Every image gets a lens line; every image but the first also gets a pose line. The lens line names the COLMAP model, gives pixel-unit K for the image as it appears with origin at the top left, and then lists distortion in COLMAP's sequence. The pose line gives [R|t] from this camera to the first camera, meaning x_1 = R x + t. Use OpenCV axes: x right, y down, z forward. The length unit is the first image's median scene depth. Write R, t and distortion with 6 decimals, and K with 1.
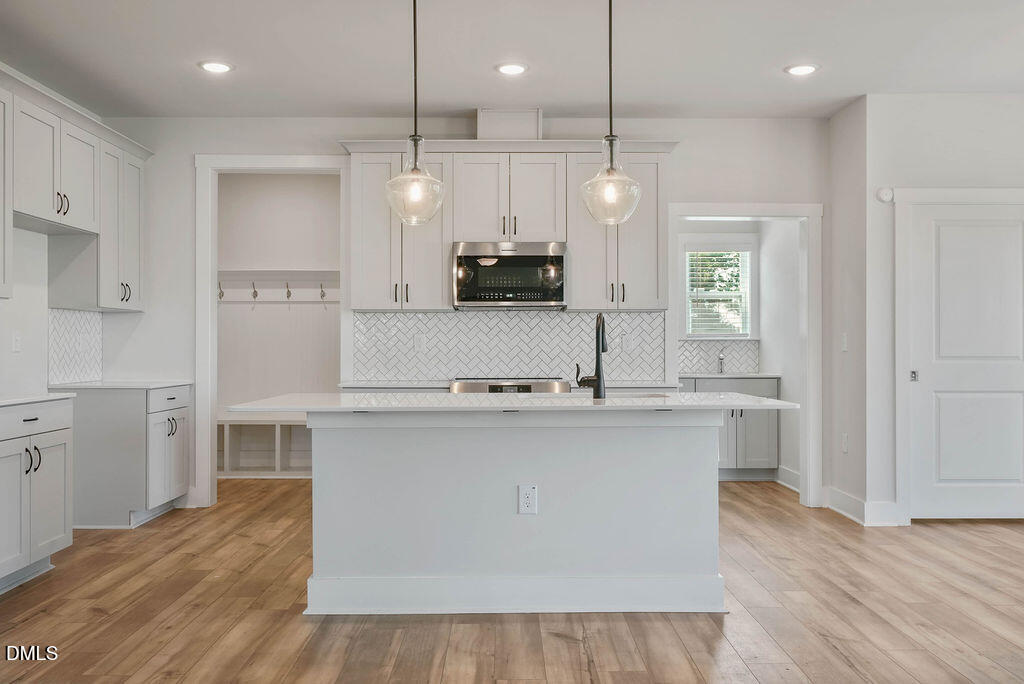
lens RADIAL K [[910.1, 0, 513.8], [0, 910.1, 345.7], [0, 0, 1]] dist [0.000148, -0.006395]
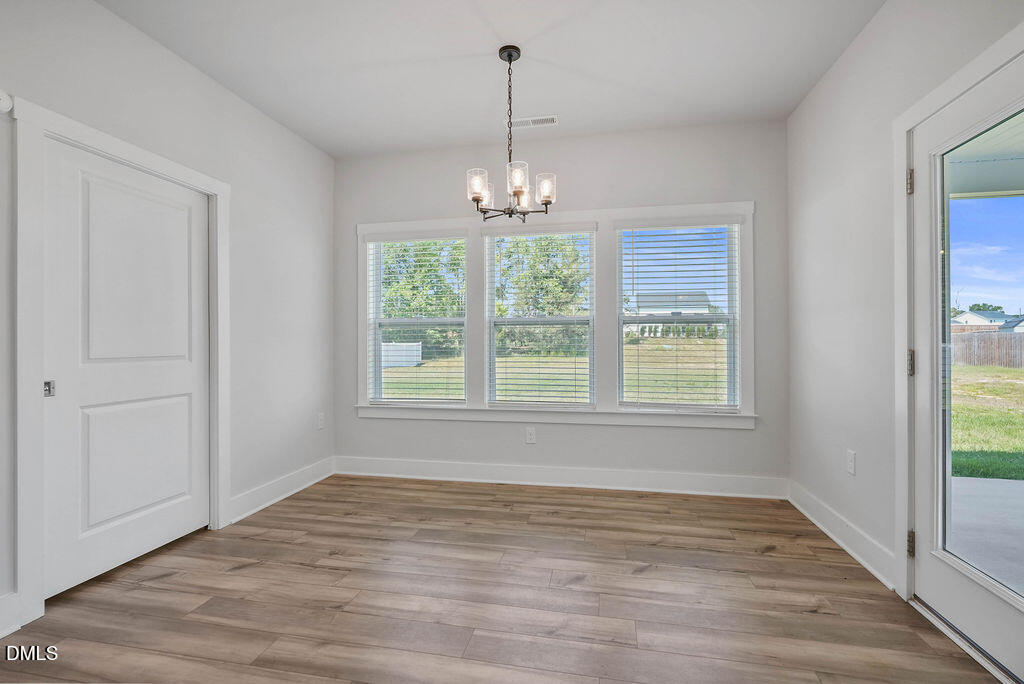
lens RADIAL K [[465.2, 0, 510.8], [0, 465.2, 340.5], [0, 0, 1]] dist [-0.007447, 0.002017]
pose [[0.203944, 0.001966, 0.978981, 0.235688], [0.002811, 0.999993, -0.002594, -0.000939], [-0.978979, 0.003281, 0.203937, 0.810509]]
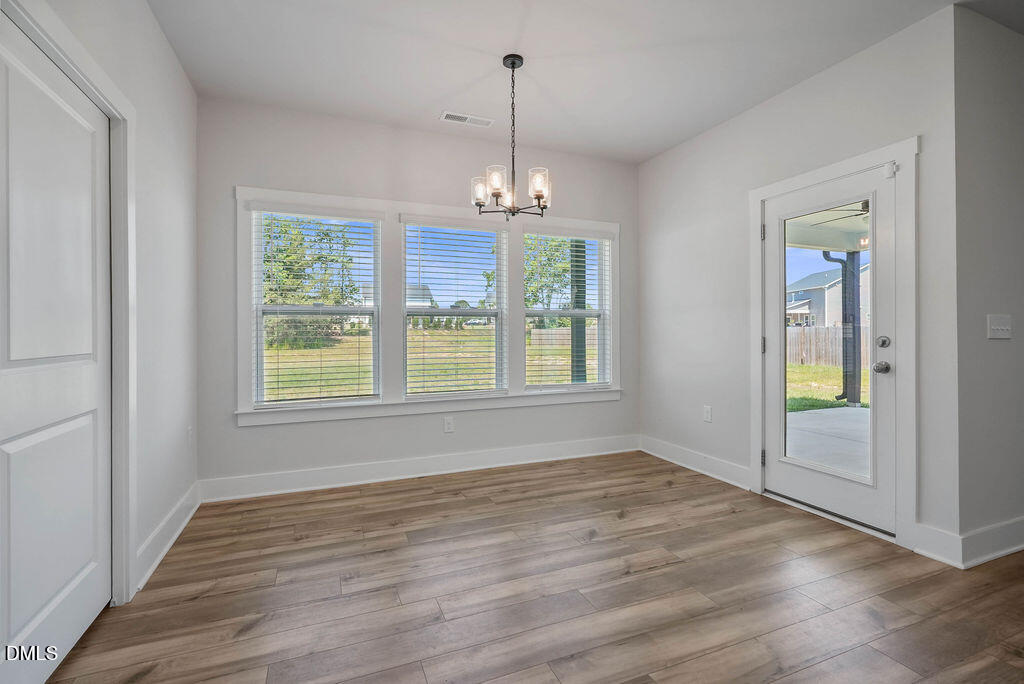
lens RADIAL K [[465.2, 0, 508.6], [0, 465.2, 332.1], [0, 0, 1]] dist [-0.007447, 0.002017]
pose [[-0.372607, 0.001125, 0.927988, 0.231664], [0.003187, 0.999995, 0.000068, -0.001289], [-0.927984, 0.002983, -0.372609, 1.170373]]
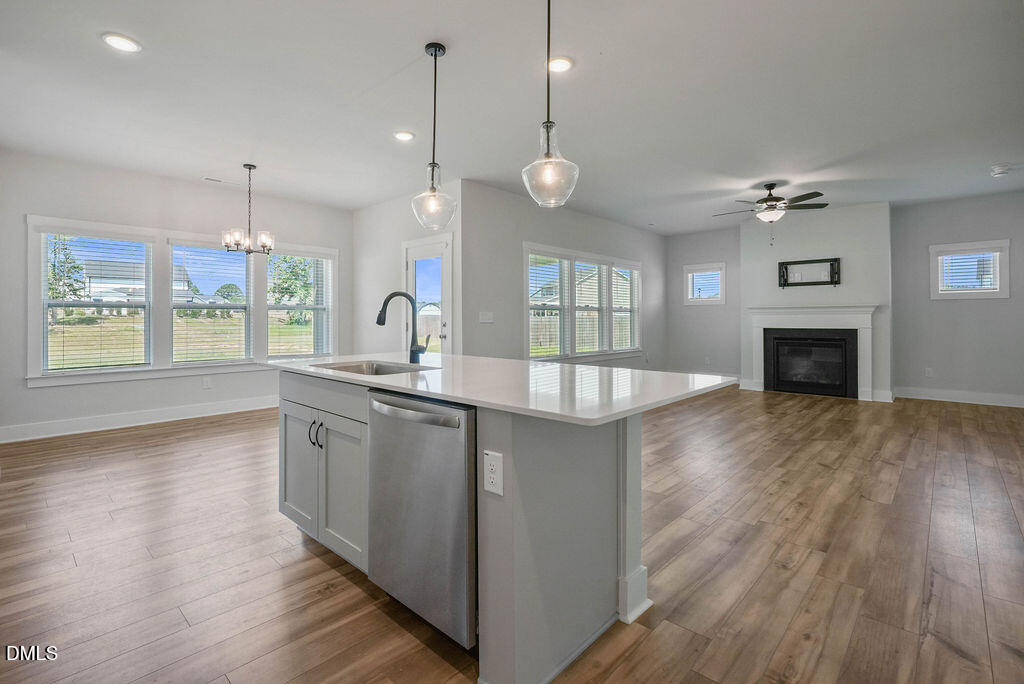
lens RADIAL K [[476.8, 0, 512.4], [0, 476.8, 318.0], [0, 0, 1]] dist [-0.004193, 0.001757]
pose [[-0.729660, 0.004501, 0.683796, -0.422940], [0.002640, 0.999989, -0.003765, 0.000980], [-0.683805, -0.000943, -0.729664, 1.329916]]
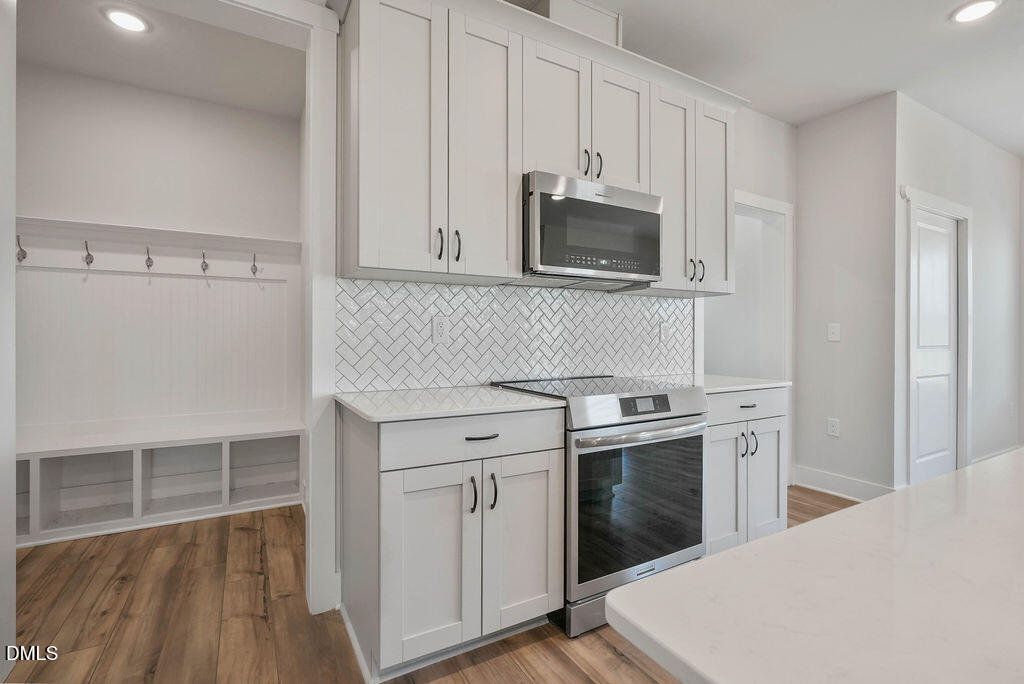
lens RADIAL K [[465.2, 0, 510.9], [0, 465.2, 338.4], [0, 0, 1]] dist [-0.007447, 0.002017]
pose [[0.875010, -0.000884, 0.484105, -0.329958], [-0.002948, 0.999970, 0.007155, 0.000579], [-0.484097, -0.007688, 0.874981, 1.016384]]
